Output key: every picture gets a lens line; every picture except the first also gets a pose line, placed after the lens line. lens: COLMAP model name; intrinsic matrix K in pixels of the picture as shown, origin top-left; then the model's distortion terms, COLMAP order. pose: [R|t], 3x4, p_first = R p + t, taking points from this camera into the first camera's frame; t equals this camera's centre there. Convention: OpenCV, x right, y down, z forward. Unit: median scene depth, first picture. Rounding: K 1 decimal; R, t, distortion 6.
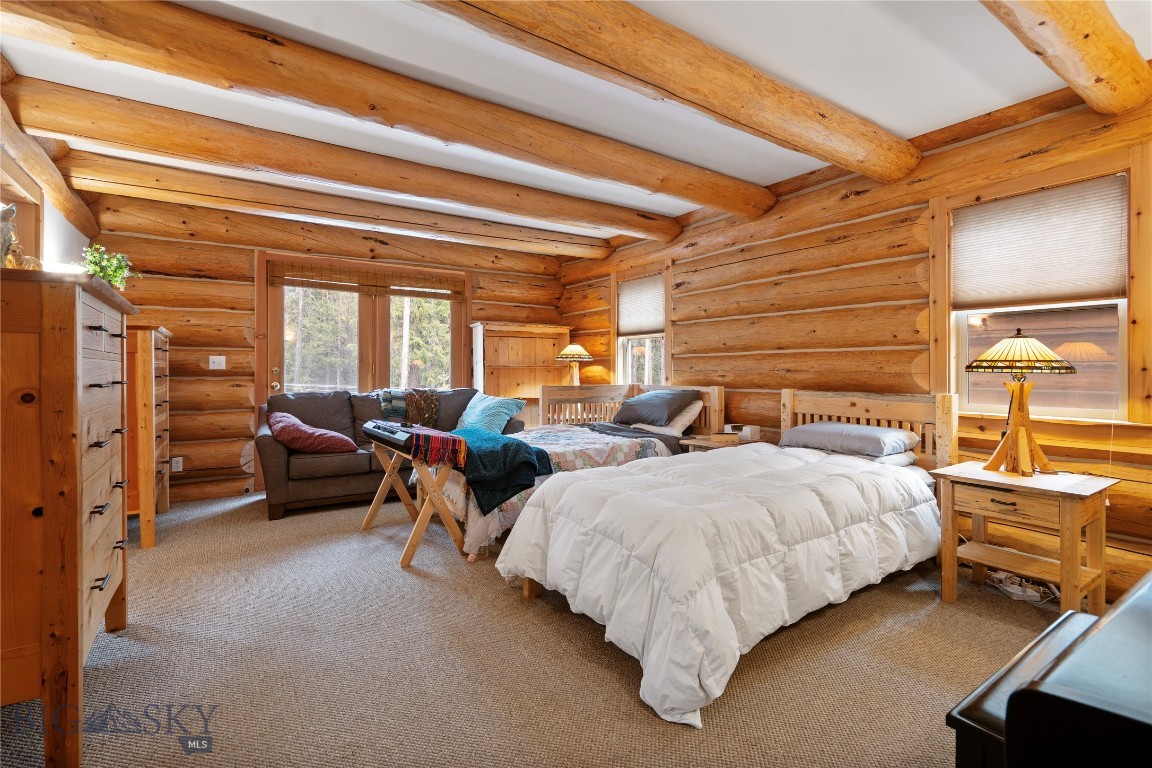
lens RADIAL K [[540.8, 0, 579.2], [0, 540.8, 377.9], [0, 0, 1]] dist [-0.009885, -0.000687]
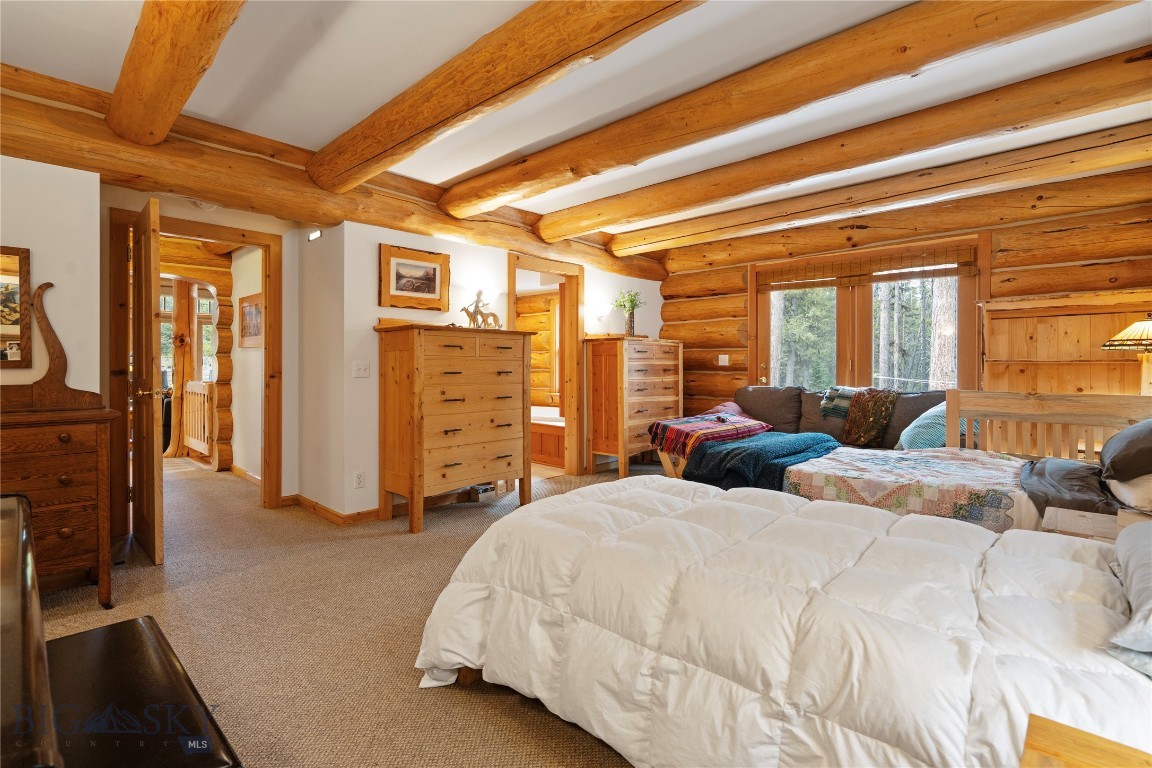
lens RADIAL K [[540.8, 0, 578.0], [0, 540.8, 373.1], [0, 0, 1]] dist [-0.009885, -0.000687]
pose [[0.206012, 0.013591, -0.978455, 0.478438], [-0.015916, 0.999818, 0.010537, -0.005410], [0.978420, 0.013402, 0.206191, 0.377886]]
